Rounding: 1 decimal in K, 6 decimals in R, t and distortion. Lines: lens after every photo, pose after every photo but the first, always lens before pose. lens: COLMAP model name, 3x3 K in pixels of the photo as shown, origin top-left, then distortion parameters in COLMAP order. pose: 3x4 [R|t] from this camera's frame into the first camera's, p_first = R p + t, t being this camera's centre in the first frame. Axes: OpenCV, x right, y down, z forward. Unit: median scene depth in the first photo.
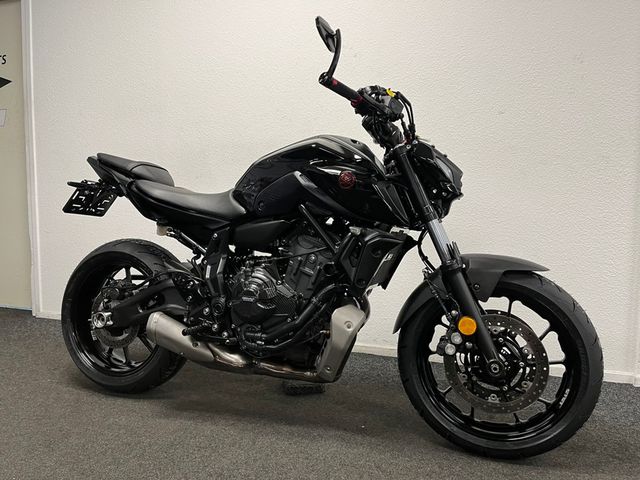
lens RADIAL K [[489.5, 0, 320.0], [0, 489.5, 240.0], [0, 0, 1]] dist [0.038233, -0.004345]
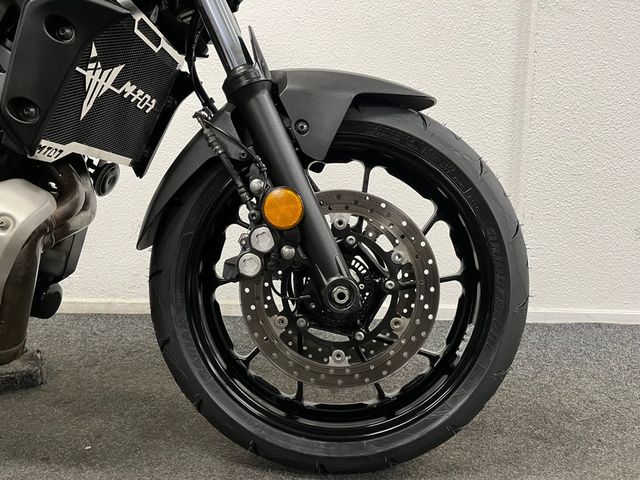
lens RADIAL K [[489.5, 0, 320.0], [0, 489.5, 240.0], [0, 0, 1]] dist [0.038233, -0.004345]
pose [[0.951759, -0.031649, 0.305210, 0.177122], [0.018323, 0.998754, 0.046427, 0.169104], [-0.306299, -0.038595, 0.951153, 0.512212]]
